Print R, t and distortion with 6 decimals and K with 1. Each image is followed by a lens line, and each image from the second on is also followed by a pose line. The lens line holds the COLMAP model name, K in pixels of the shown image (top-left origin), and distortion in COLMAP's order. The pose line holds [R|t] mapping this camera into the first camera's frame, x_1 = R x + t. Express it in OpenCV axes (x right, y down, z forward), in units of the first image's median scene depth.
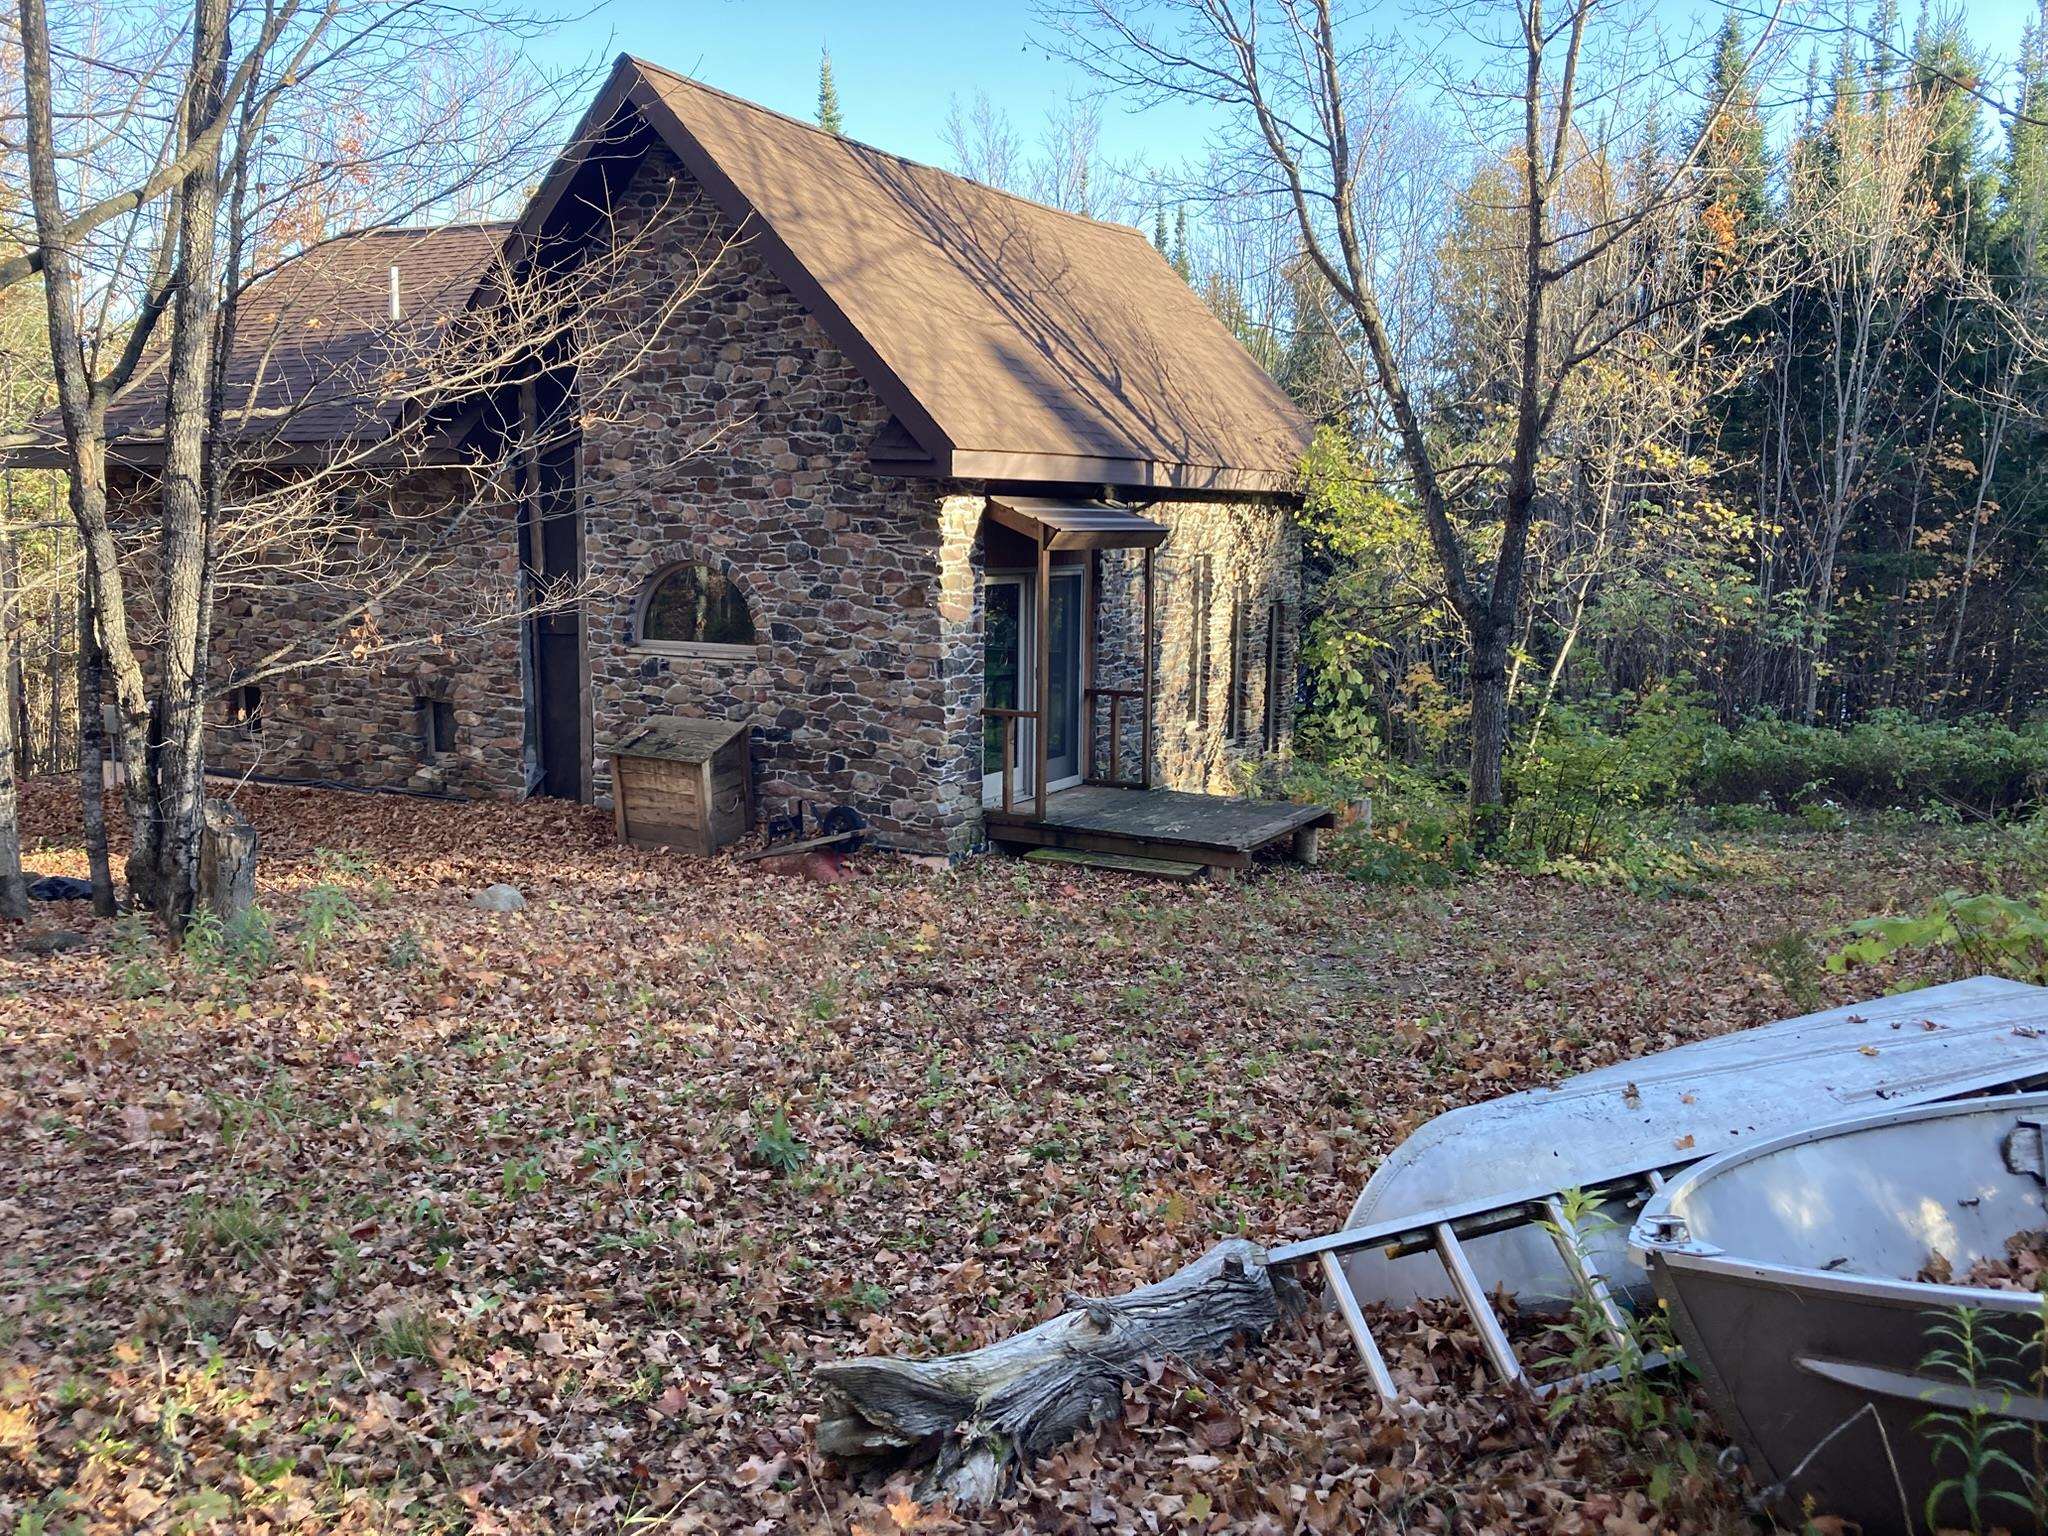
lens RADIAL K [[1649.8, 0, 1025.8], [0, 1649.8, 760.5], [0, 0, 1]] dist [0.029054, 0.011403]
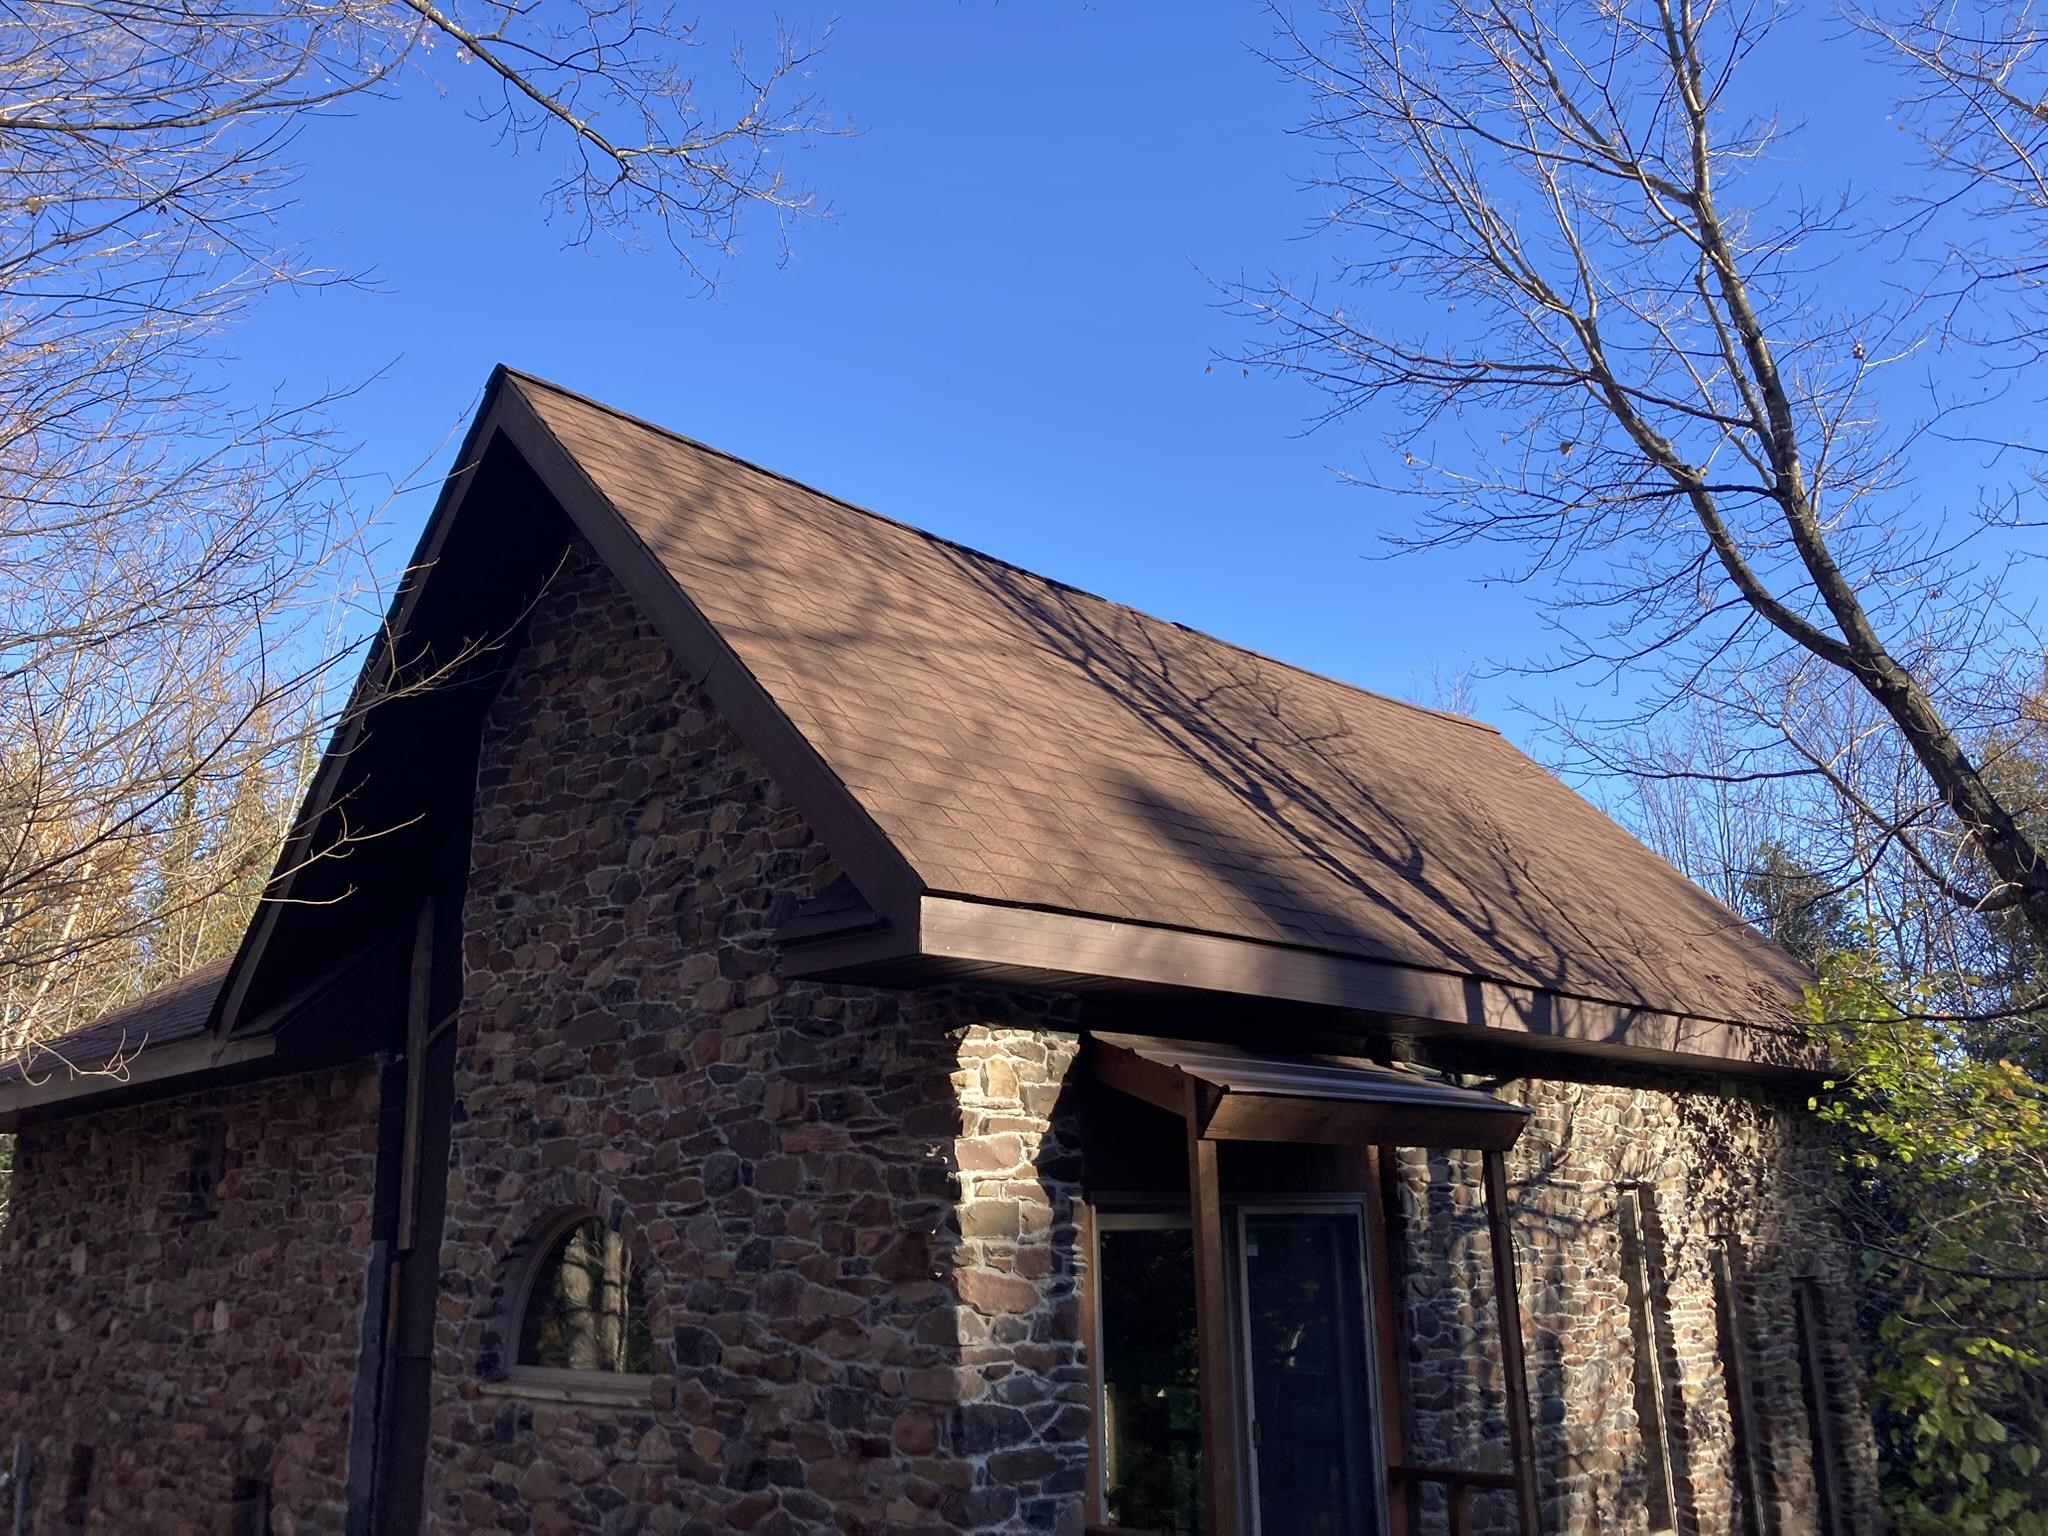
lens RADIAL K [[1633.2, 0, 1019.4], [0, 1633.2, 773.5], [0, 0, 1]] dist [0.015828, 0.006186]
pose [[0.961231, -0.103191, -0.255707, 0.078022], [-0.009880, 0.913852, -0.405927, -0.035549], [0.275566, 0.392716, 0.877404, 0.512848]]
